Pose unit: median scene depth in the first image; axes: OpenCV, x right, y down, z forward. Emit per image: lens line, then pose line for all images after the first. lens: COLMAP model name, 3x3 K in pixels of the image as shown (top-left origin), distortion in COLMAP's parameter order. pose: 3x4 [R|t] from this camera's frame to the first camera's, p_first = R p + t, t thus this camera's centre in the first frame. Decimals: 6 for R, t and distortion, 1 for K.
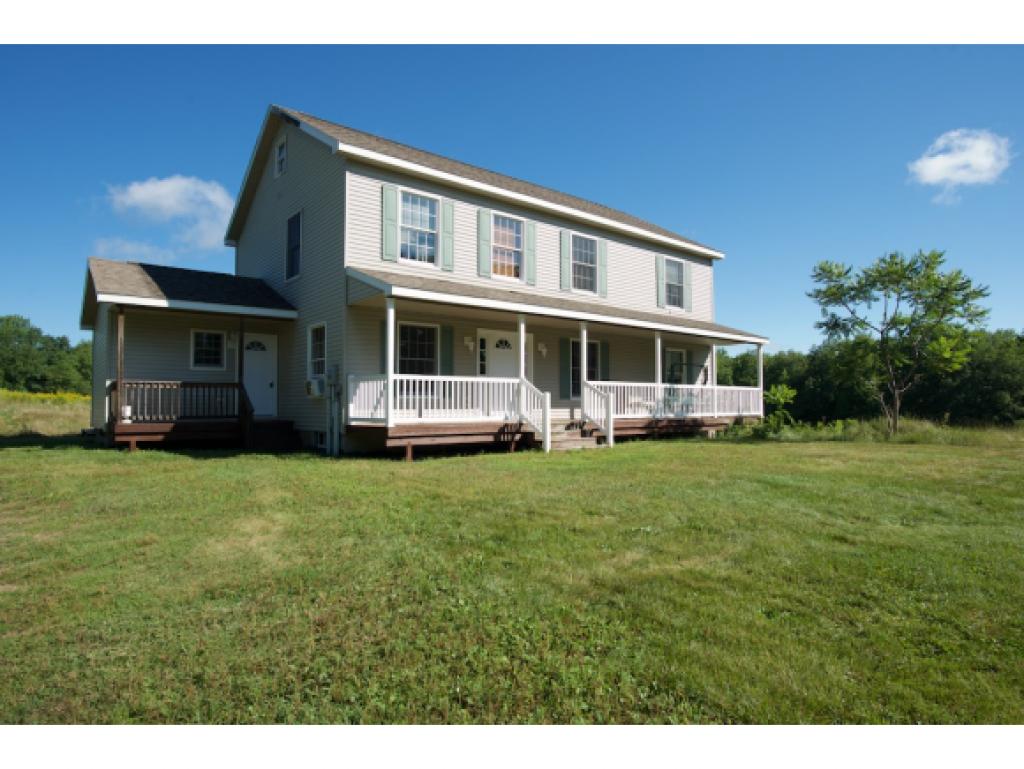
lens RADIAL K [[589.9, 0, 512.6], [0, 589.9, 389.1], [0, 0, 1]] dist [-0.019968, 0.006696]
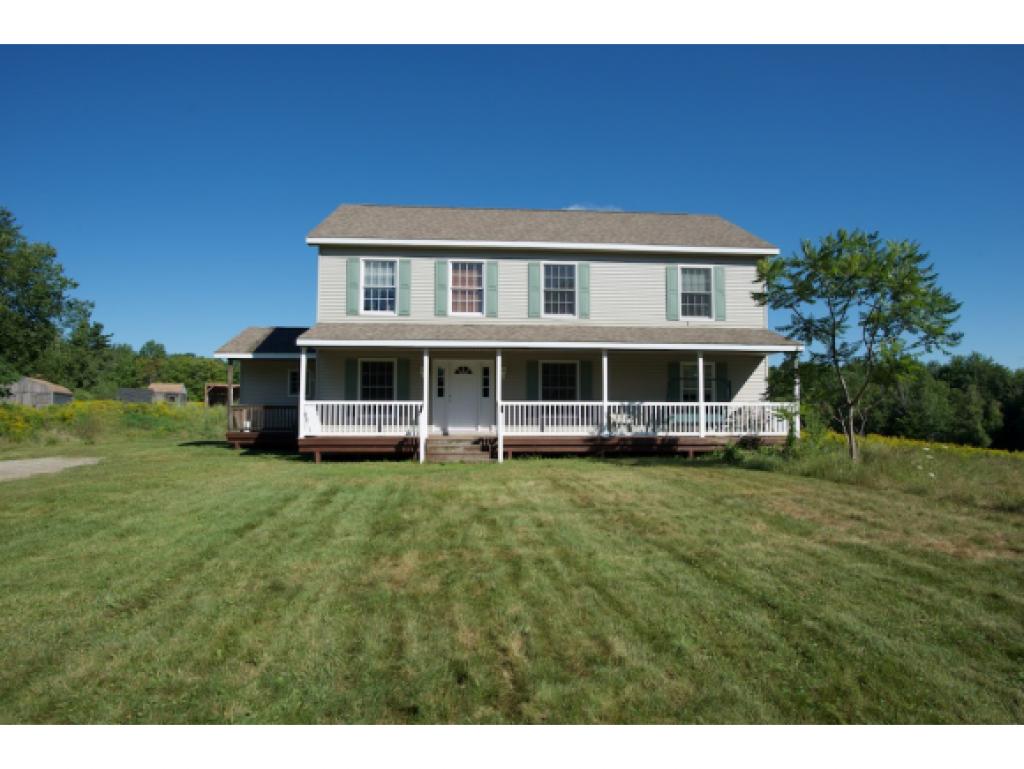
lens RADIAL K [[589.9, 0, 513.0], [0, 589.9, 382.5], [0, 0, 1]] dist [-0.019968, 0.006696]
pose [[0.813309, -0.033506, -0.580867, 0.726668], [0.010732, 0.999035, -0.042600, -0.001147], [0.581734, 0.028413, 0.812883, 0.103317]]
